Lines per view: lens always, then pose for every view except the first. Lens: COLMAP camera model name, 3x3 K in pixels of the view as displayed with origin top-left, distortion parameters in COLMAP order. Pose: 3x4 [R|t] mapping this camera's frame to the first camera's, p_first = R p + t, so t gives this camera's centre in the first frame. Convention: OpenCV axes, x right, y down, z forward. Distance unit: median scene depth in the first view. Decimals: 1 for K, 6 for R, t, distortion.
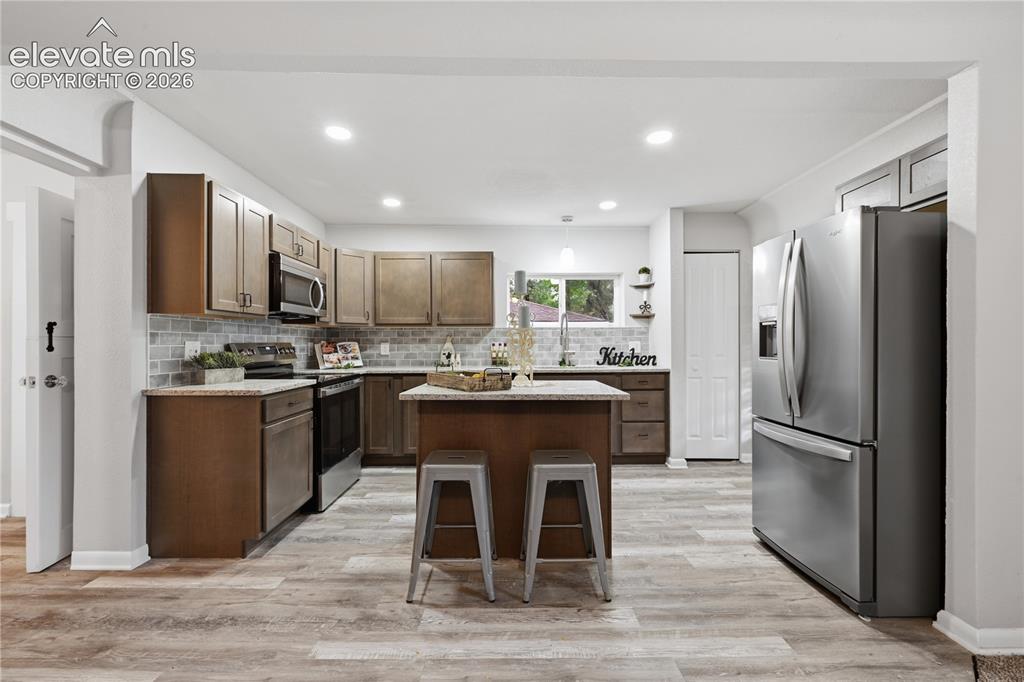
lens RADIAL K [[425.8, 0, 517.7], [0, 425.8, 344.4], [0, 0, 1]] dist [0.000371, 0.000815]
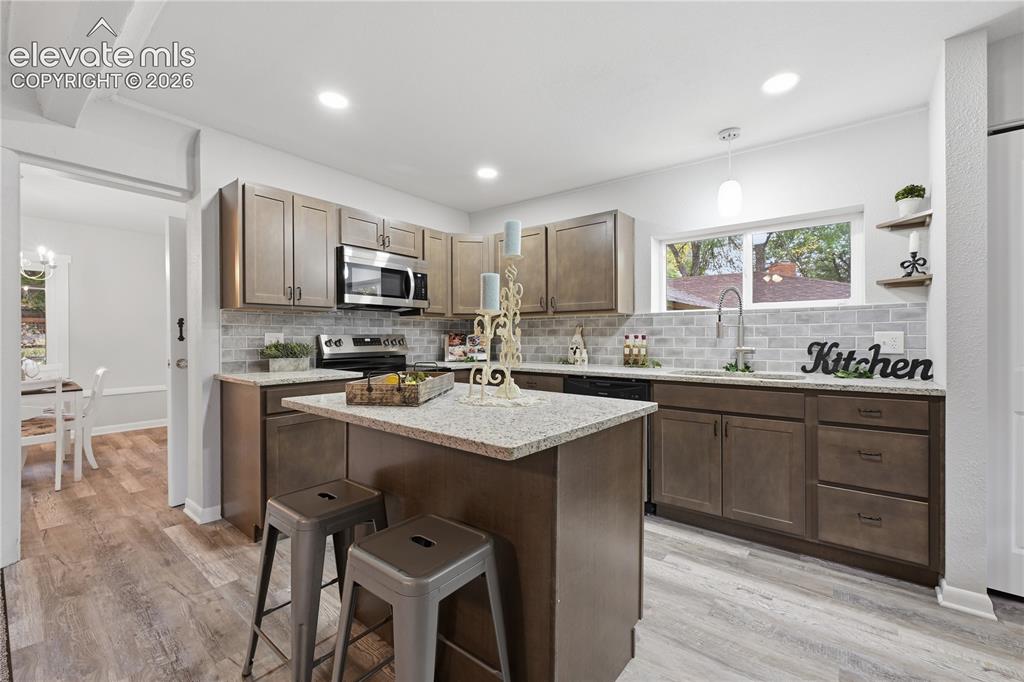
lens RADIAL K [[425.8, 0, 515.4], [0, 425.8, 339.5], [0, 0, 1]] dist [0.000371, 0.000815]
pose [[0.775748, 0.005780, -0.631017, 0.270811], [-0.002639, 0.999979, 0.005915, 0.000927], [0.631038, -0.002923, 0.775746, 0.325768]]
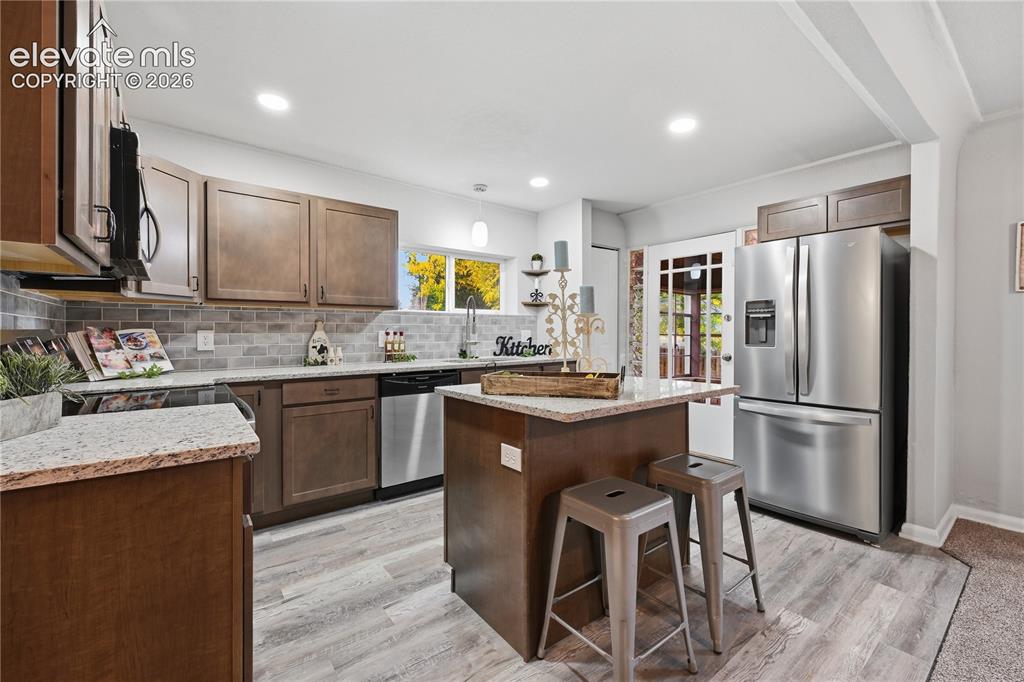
lens RADIAL K [[425.8, 0, 518.5], [0, 425.8, 334.6], [0, 0, 1]] dist [0.000371, 0.000815]
pose [[0.793449, -0.001186, 0.608636, -0.352014], [-0.001104, 0.999994, 0.003387, -0.000463], [-0.608636, -0.003359, 0.793442, 0.269038]]
